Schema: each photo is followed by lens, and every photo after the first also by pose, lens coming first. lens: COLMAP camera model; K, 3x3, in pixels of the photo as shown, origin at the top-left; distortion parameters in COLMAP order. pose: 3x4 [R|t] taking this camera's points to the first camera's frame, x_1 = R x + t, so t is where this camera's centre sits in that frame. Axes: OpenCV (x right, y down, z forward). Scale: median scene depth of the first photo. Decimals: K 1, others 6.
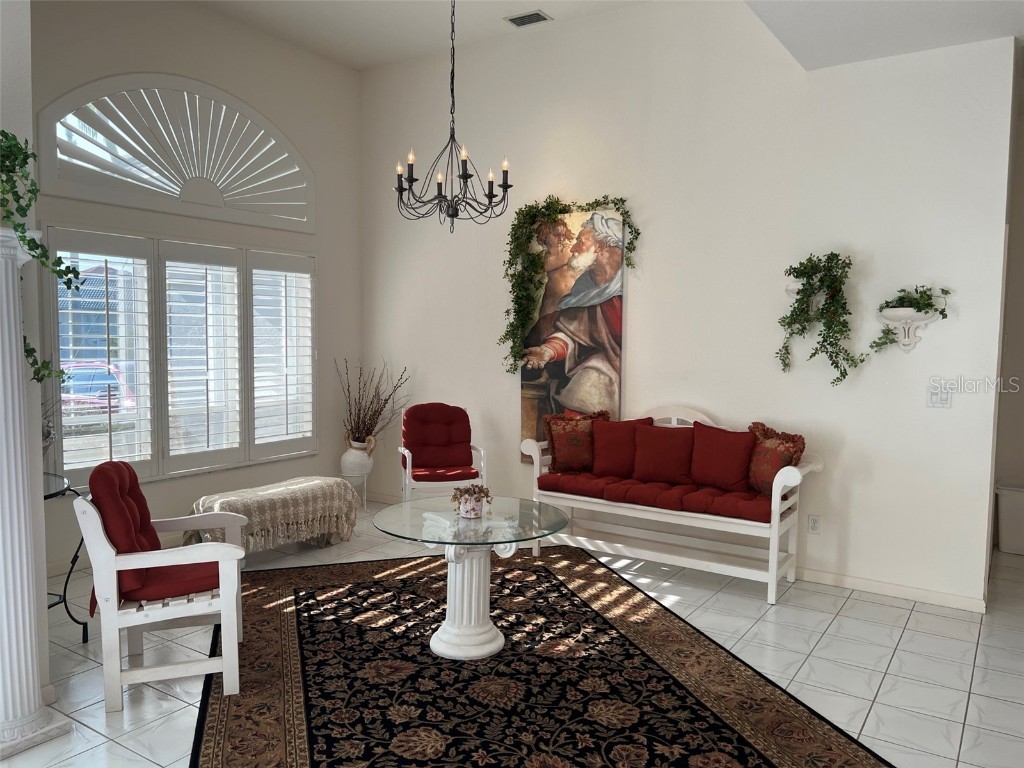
lens RADIAL K [[768.9, 0, 510.5], [0, 768.9, 394.1], [0, 0, 1]] dist [0.069457, -0.079218]
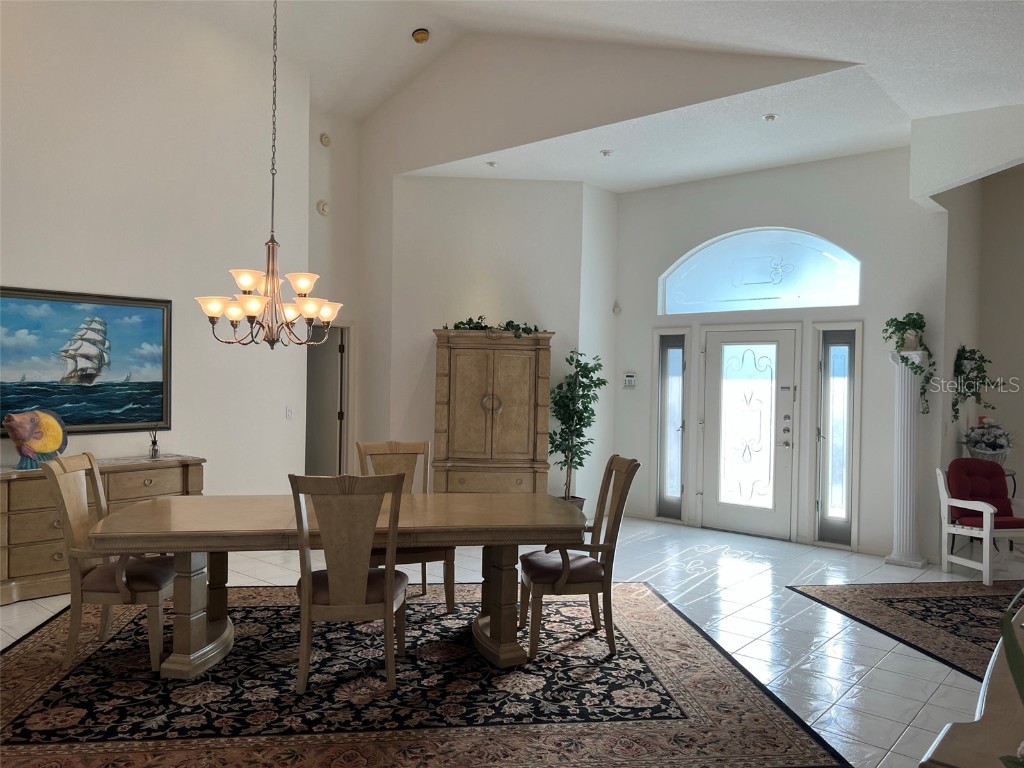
lens RADIAL K [[768.9, 0, 512.9], [0, 768.9, 384.4], [0, 0, 1]] dist [0.069457, -0.079218]
pose [[-0.110928, -0.008513, -0.993792, 1.692422], [-0.101002, 0.994882, 0.002752, 0.011999], [0.988683, 0.100680, -0.111220, 0.023697]]
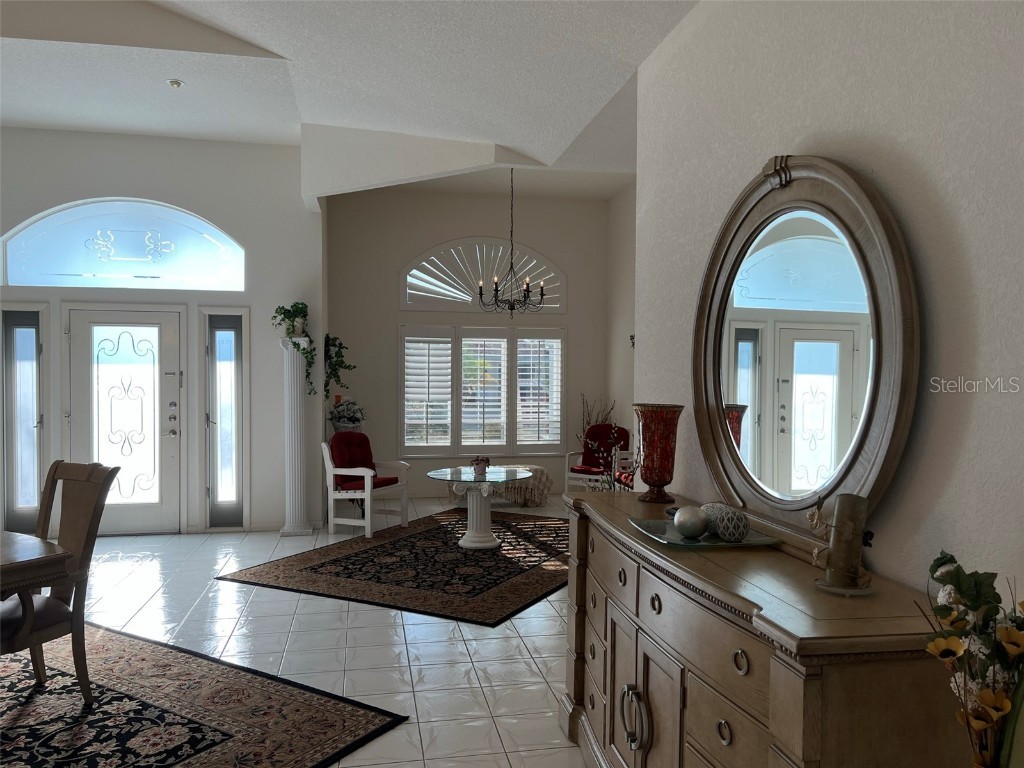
lens RADIAL K [[768.9, 0, 512.2], [0, 768.9, 385.1], [0, 0, 1]] dist [0.069457, -0.079218]
pose [[0.704126, 0.002982, -0.710069, 1.533312], [-0.053820, 0.997339, -0.049182, 0.037212], [0.708032, 0.072847, 0.702413, -0.301701]]
